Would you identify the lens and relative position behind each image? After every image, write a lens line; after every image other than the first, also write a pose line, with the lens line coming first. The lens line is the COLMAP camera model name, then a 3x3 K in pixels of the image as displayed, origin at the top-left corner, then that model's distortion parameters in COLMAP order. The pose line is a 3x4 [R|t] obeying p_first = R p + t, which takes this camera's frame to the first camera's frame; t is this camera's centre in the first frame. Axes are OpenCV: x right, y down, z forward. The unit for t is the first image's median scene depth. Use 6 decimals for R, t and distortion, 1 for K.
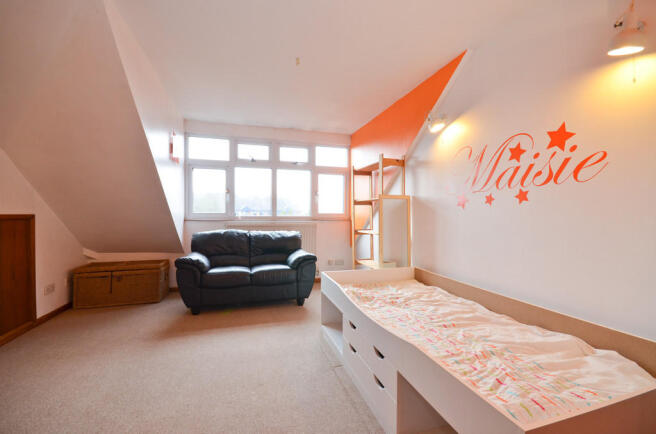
lens RADIAL K [[277.8, 0, 328.0], [0, 277.8, 217.0], [0, 0, 1]] dist [-0.000424, -0.000018]
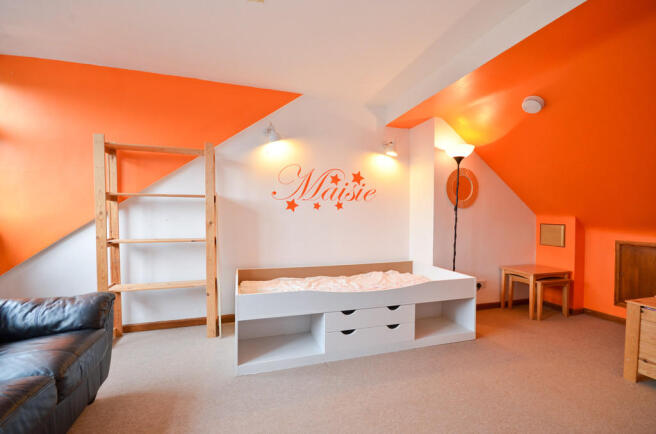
lens RADIAL K [[287.0, 0, 328.0], [0, 287.0, 217.0], [0, 0, 1]] dist [0.000267, 0.000002]
pose [[-0.003579, -0.003152, 0.999989, -1.089449], [0.004794, 0.999983, 0.003169, -0.009878], [-0.999982, 0.004805, -0.003564, 1.069587]]
